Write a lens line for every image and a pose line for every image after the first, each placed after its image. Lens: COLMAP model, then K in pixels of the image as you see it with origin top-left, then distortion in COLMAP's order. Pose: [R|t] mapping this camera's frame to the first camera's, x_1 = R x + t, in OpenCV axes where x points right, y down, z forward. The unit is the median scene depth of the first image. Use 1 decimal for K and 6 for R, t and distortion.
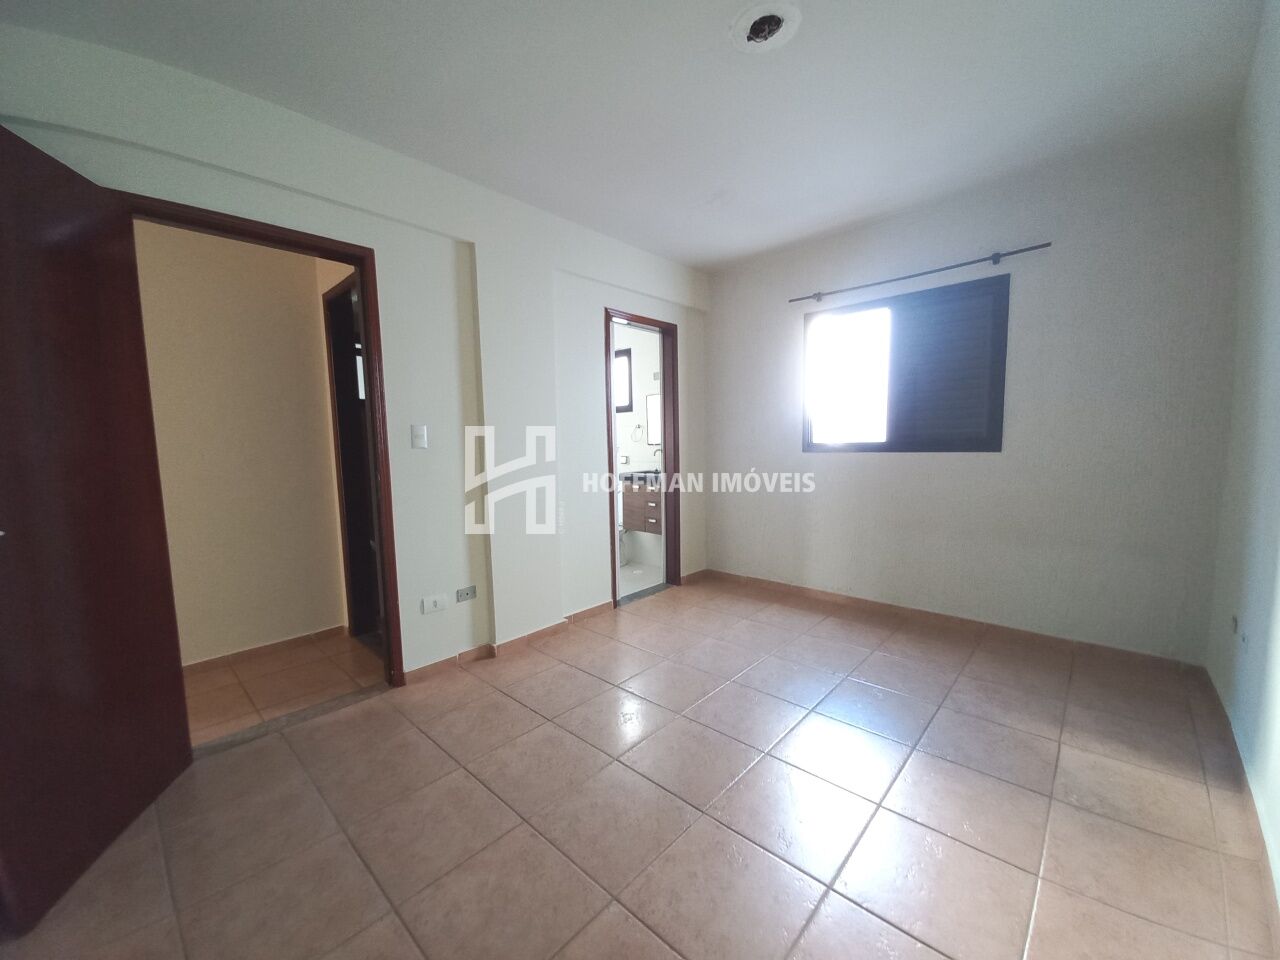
lens RADIAL K [[503.2, 0, 635.5], [0, 503.2, 489.4], [0, 0, 1]] dist [-0.003464, -0.000316]
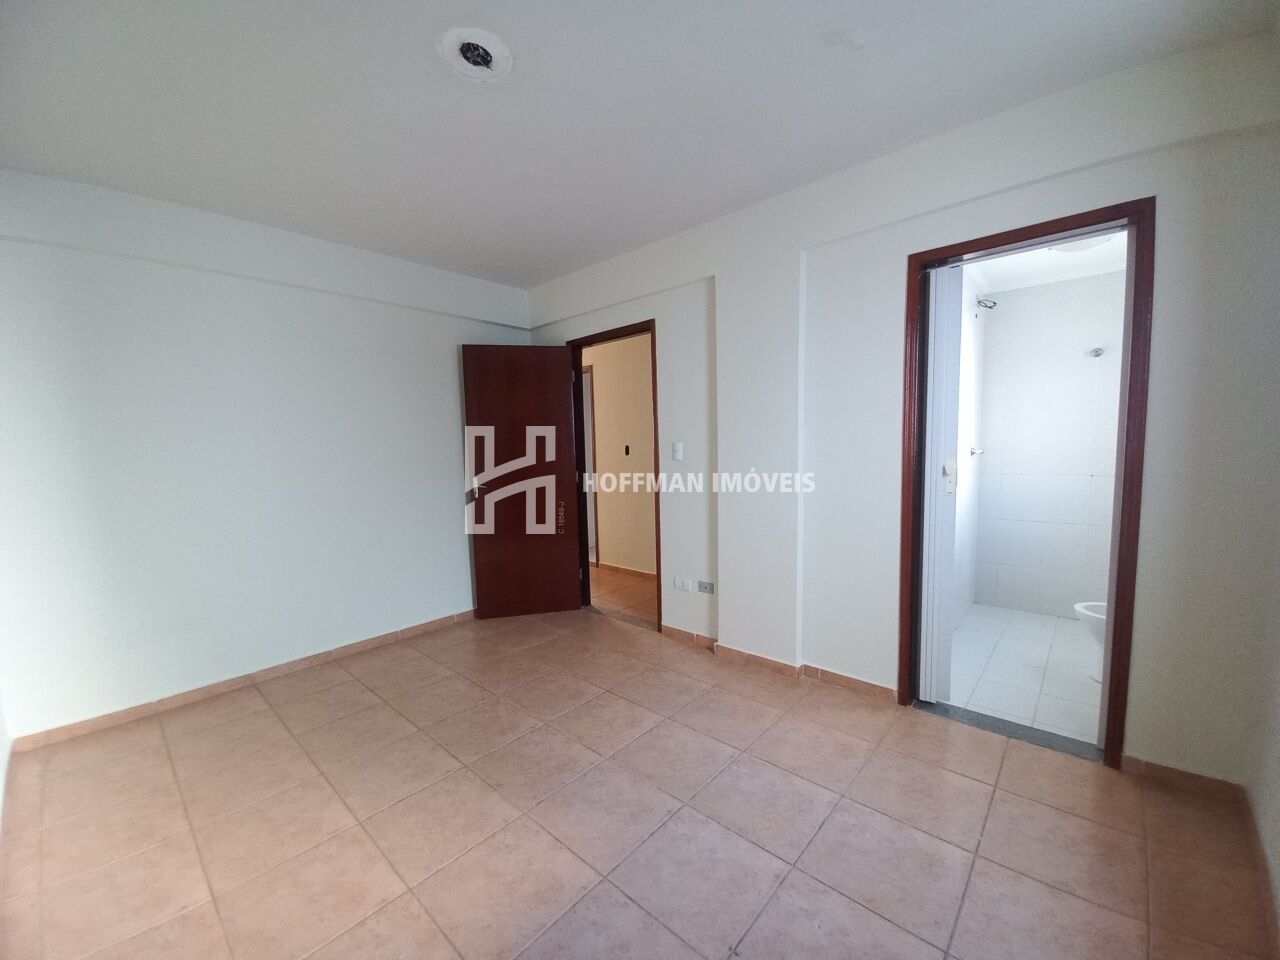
lens RADIAL K [[503.2, 0, 635.5], [0, 503.2, 489.4], [0, 0, 1]] dist [-0.003464, -0.000316]
pose [[0.011930, 0.106647, -0.994225, 0.804396], [-0.075029, 0.991589, 0.105464, -0.127594], [0.997110, 0.073338, 0.019831, 0.823271]]
